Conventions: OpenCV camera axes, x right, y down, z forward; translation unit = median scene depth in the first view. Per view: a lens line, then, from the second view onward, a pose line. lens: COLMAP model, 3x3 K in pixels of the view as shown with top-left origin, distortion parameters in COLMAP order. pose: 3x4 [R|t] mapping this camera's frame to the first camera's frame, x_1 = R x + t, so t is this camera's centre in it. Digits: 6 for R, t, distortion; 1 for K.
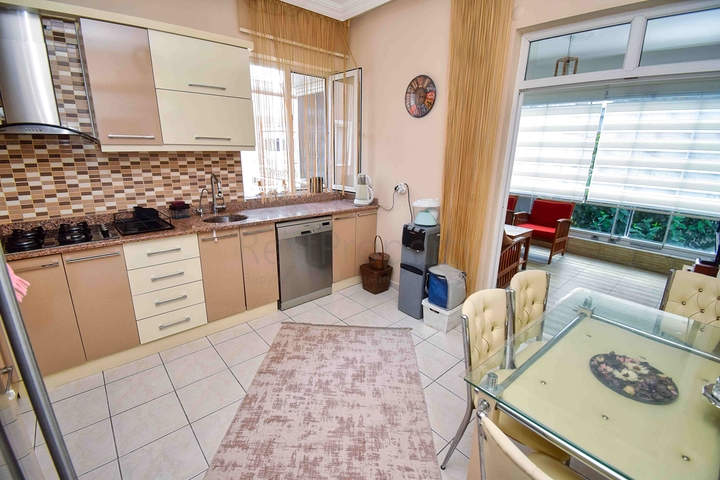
lens RADIAL K [[319.3, 0, 357.0], [0, 319.3, 240.5], [0, 0, 1]] dist [-0.014375, -0.005693]
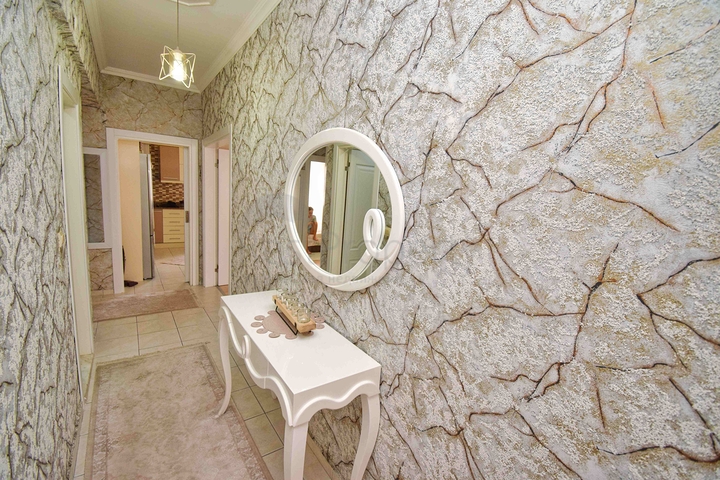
lens RADIAL K [[319.3, 0, 359.7], [0, 319.3, 238.3], [0, 0, 1]] dist [-0.014375, -0.005693]
pose [[0.995485, 0.048857, -0.081379, 1.315851], [-0.059219, 0.989714, -0.130227, 0.511281], [0.074179, 0.134458, 0.988139, -1.724989]]
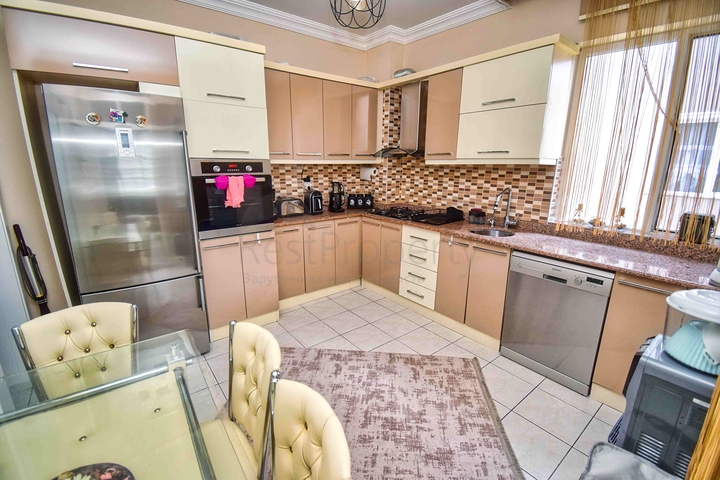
lens RADIAL K [[319.3, 0, 358.9], [0, 319.3, 235.7], [0, 0, 1]] dist [-0.014375, -0.005693]
pose [[-0.072158, 0.204607, -0.976181, 0.630274], [-0.279566, 0.935349, 0.216714, -0.170601], [0.957411, 0.288545, -0.010292, 0.672900]]
